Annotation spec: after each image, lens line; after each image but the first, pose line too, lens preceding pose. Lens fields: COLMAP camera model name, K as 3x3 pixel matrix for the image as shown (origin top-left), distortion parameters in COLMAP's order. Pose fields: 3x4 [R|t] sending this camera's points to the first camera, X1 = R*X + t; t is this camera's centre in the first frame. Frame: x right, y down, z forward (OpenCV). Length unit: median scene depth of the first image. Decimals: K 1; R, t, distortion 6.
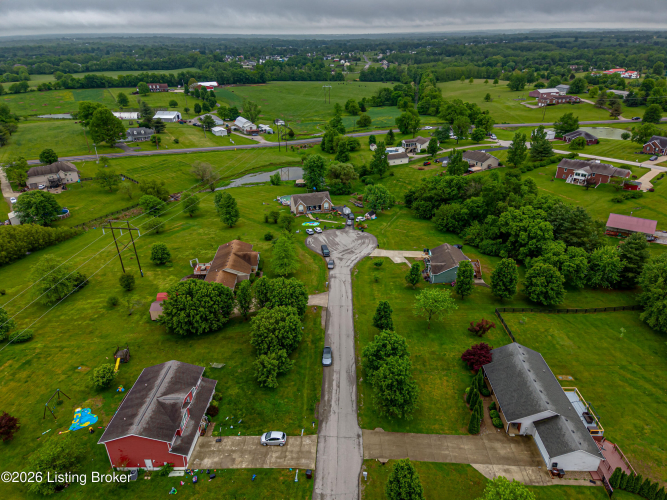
lens RADIAL K [[425.1, 0, 335.0], [0, 425.1, 251.2], [0, 0, 1]] dist [0.223336, -0.215916]
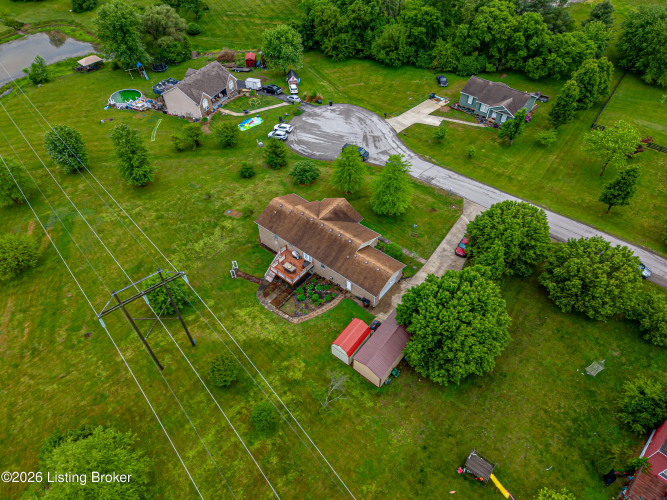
lens RADIAL K [[425.1, 0, 335.0], [0, 425.1, 251.2], [0, 0, 1]] dist [0.223336, -0.215916]
pose [[0.677170, -0.529747, 0.510695, -0.456104], [0.317705, 0.836510, 0.446447, -0.175658], [-0.663706, -0.140070, 0.734762, 0.483457]]
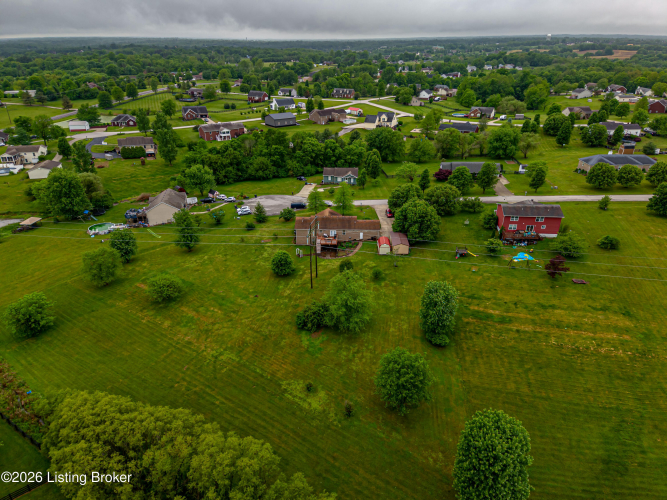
lens RADIAL K [[425.1, 0, 335.0], [0, 425.1, 251.2], [0, 0, 1]] dist [0.223336, -0.215916]
pose [[0.101311, -0.419738, 0.901973, -1.047168], [0.444310, 0.830286, 0.336473, -0.229397], [-0.890126, 0.366668, 0.270611, 0.628376]]
